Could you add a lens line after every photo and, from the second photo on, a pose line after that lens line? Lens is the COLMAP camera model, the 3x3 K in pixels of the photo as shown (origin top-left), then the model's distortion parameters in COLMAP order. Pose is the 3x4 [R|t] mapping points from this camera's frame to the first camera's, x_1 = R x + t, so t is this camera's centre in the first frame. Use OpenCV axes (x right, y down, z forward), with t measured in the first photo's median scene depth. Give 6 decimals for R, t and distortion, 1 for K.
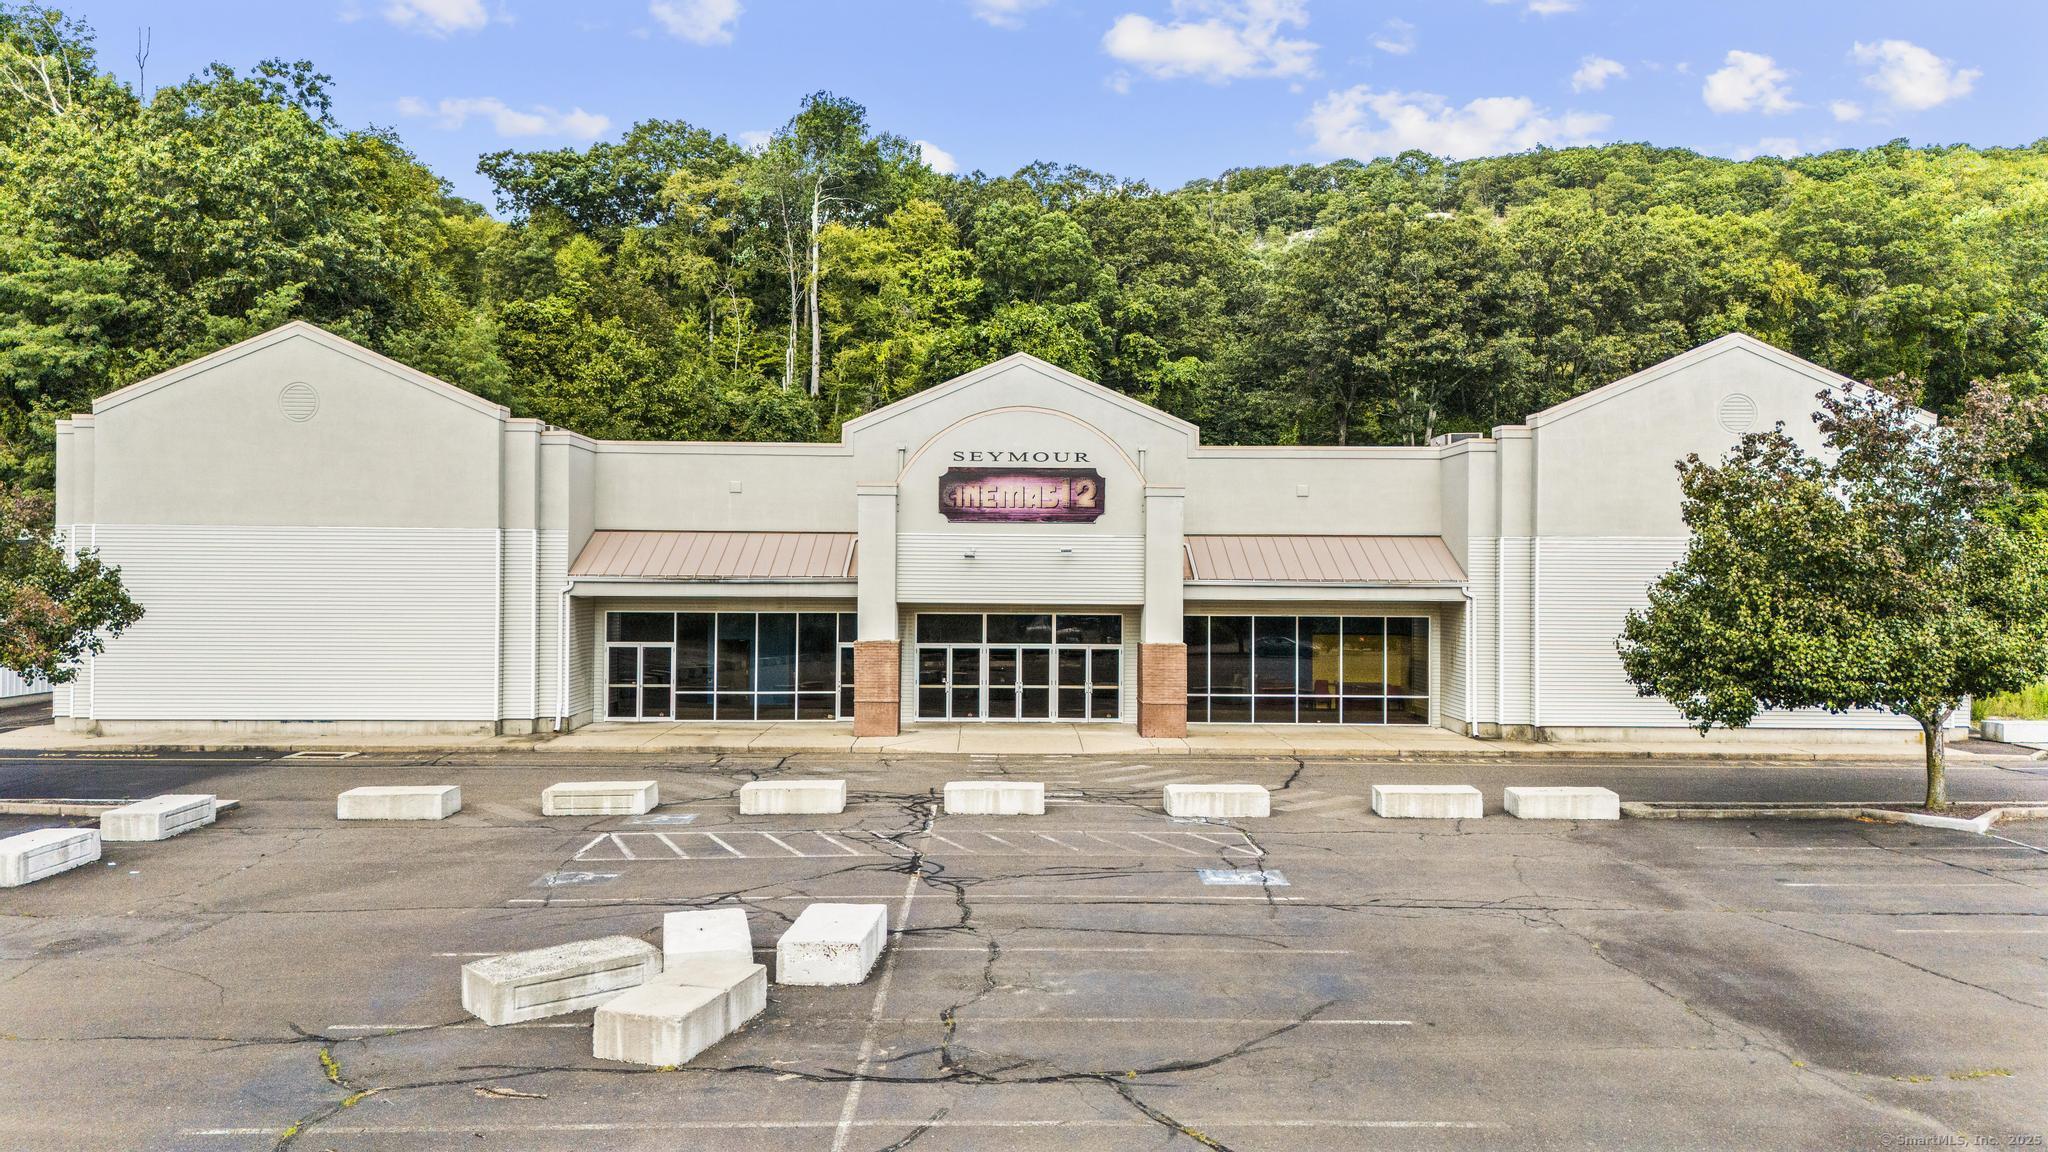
lens RADIAL K [[1488.6, 0, 1025.0], [0, 1488.6, 569.7], [0, 0, 1]] dist [0.073249, -0.044318]
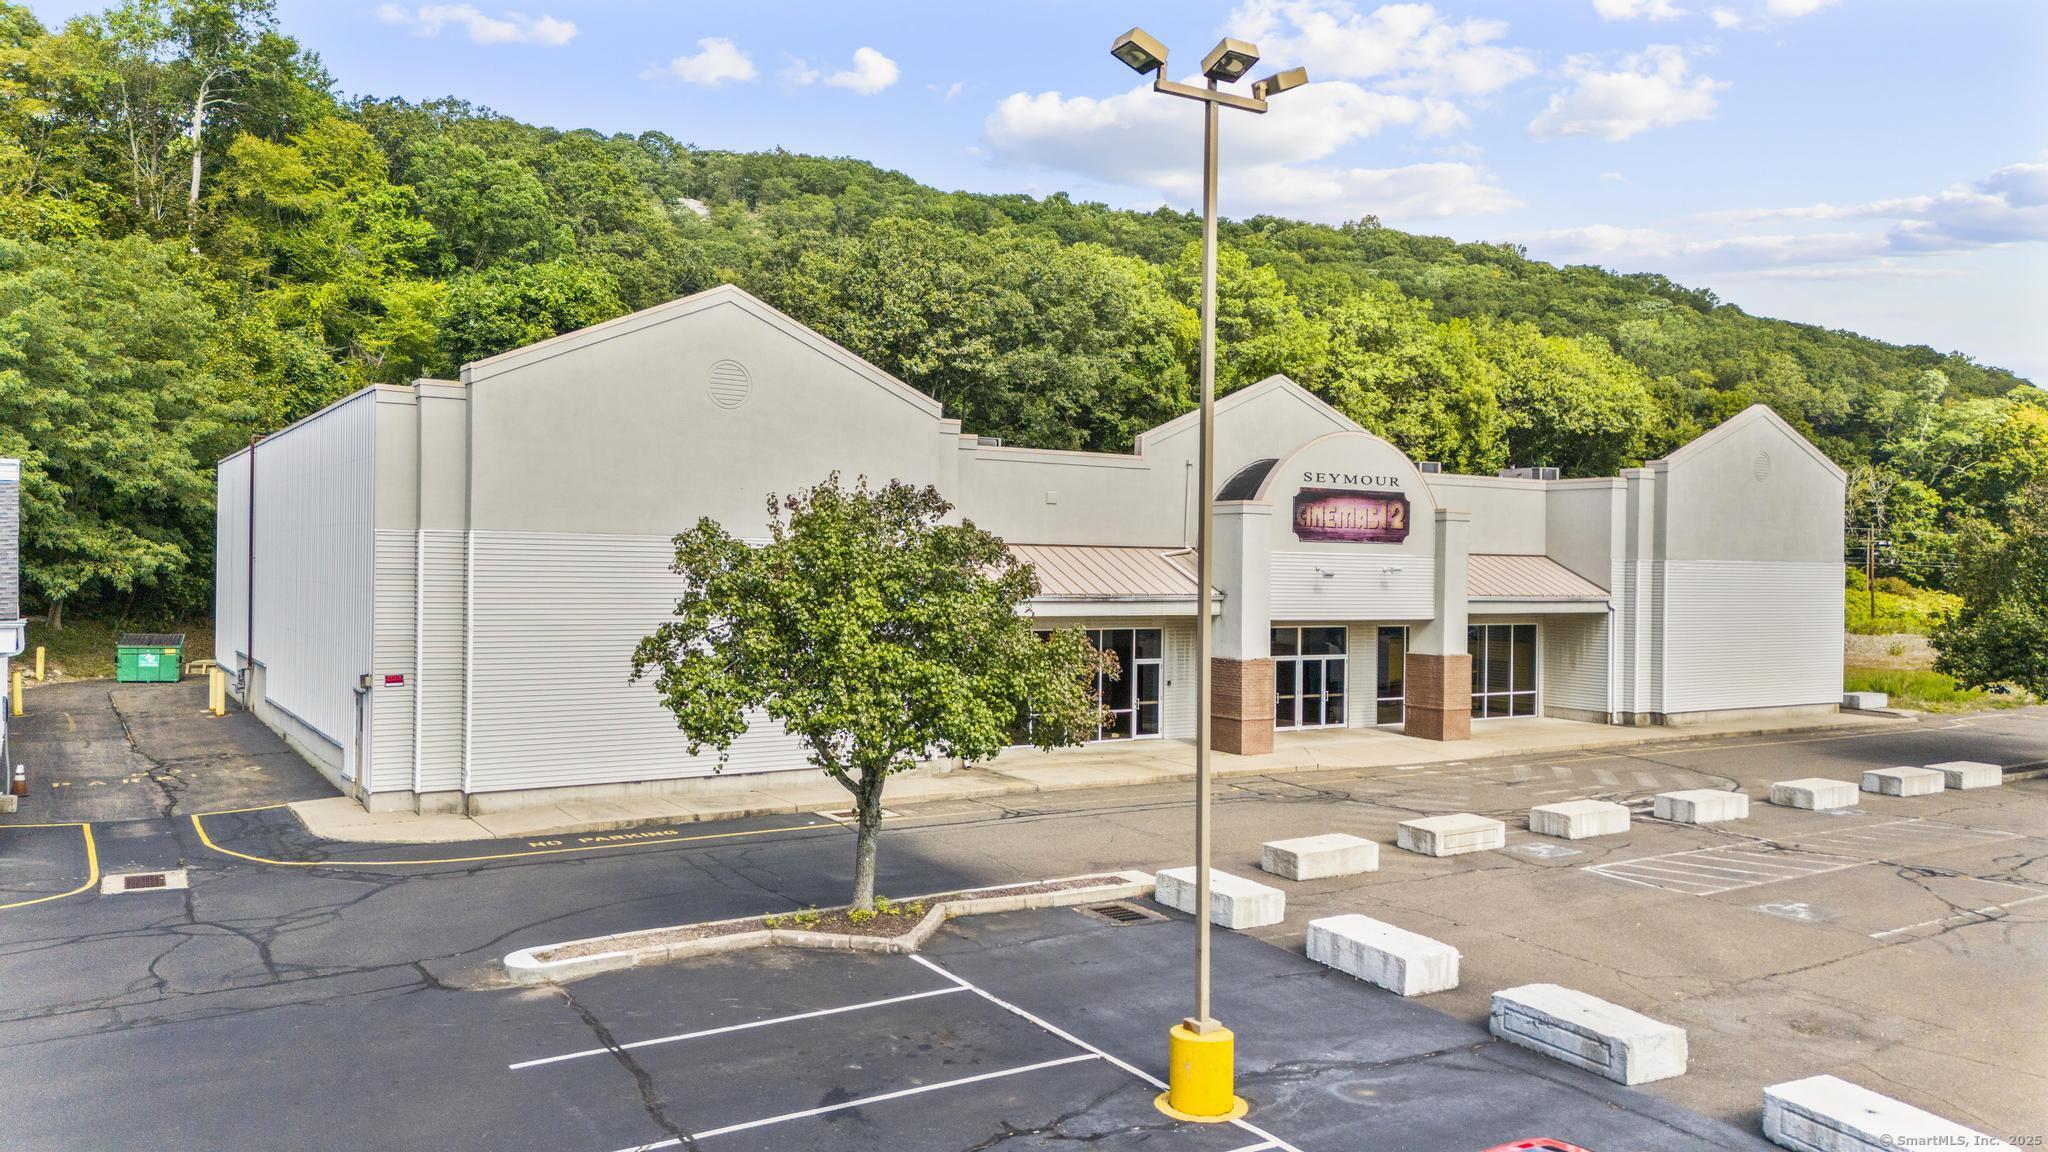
lens RADIAL K [[1488.6, 0, 1029.1], [0, 1488.6, 575.4], [0, 0, 1]] dist [0.073249, -0.044318]
pose [[0.845854, 0.002081, 0.533411, -0.256080], [-0.011566, 0.999829, 0.014441, -0.007121], [-0.533289, -0.018384, 0.845733, 0.077793]]
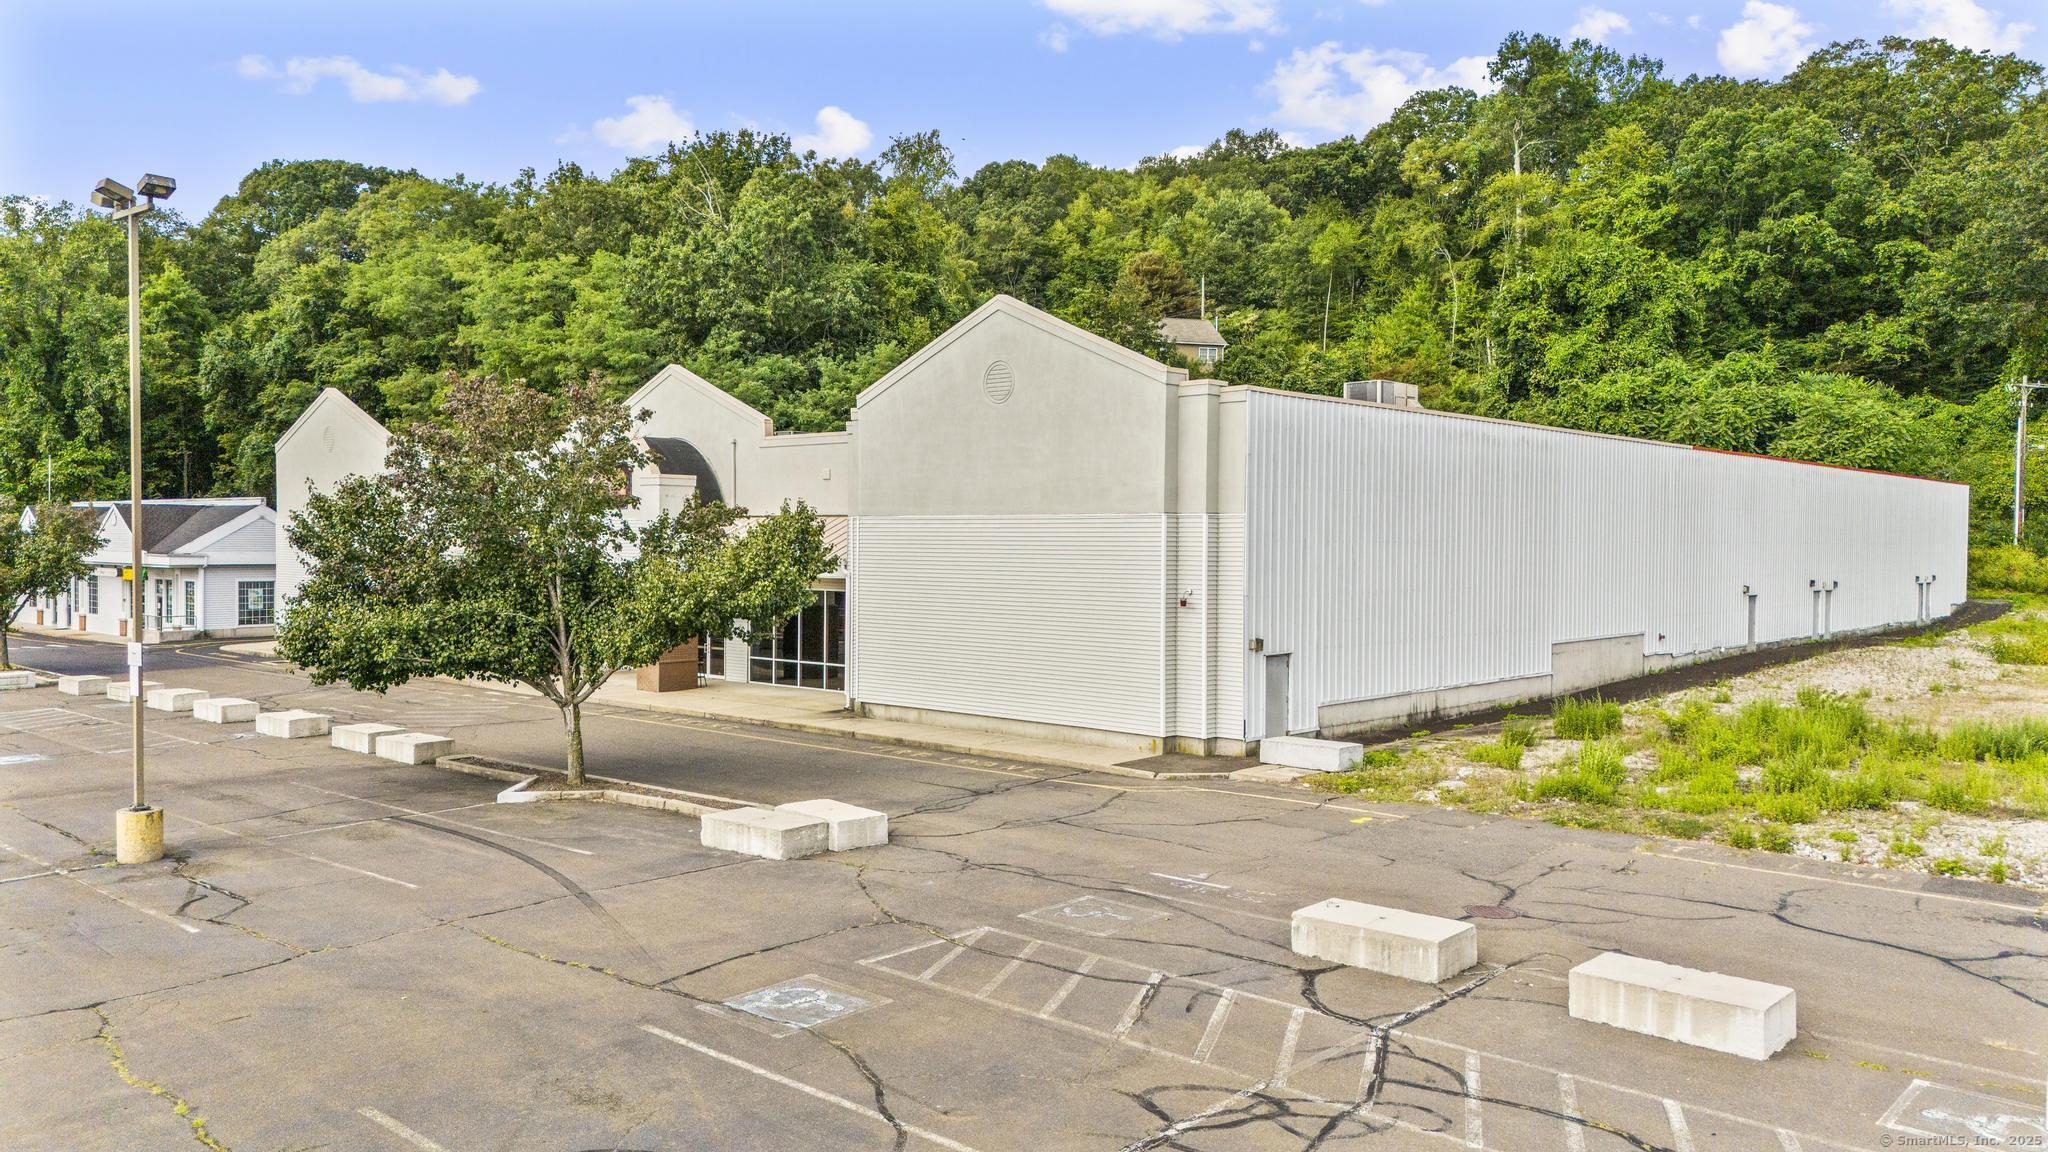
lens RADIAL K [[1488.6, 0, 1023.3], [0, 1488.6, 574.3], [0, 0, 1]] dist [0.073249, -0.044318]
pose [[0.733683, 0.012934, -0.679369, 0.372311], [0.004240, 0.999712, 0.023612, -0.002174], [0.679479, -0.020204, 0.733417, 0.111919]]
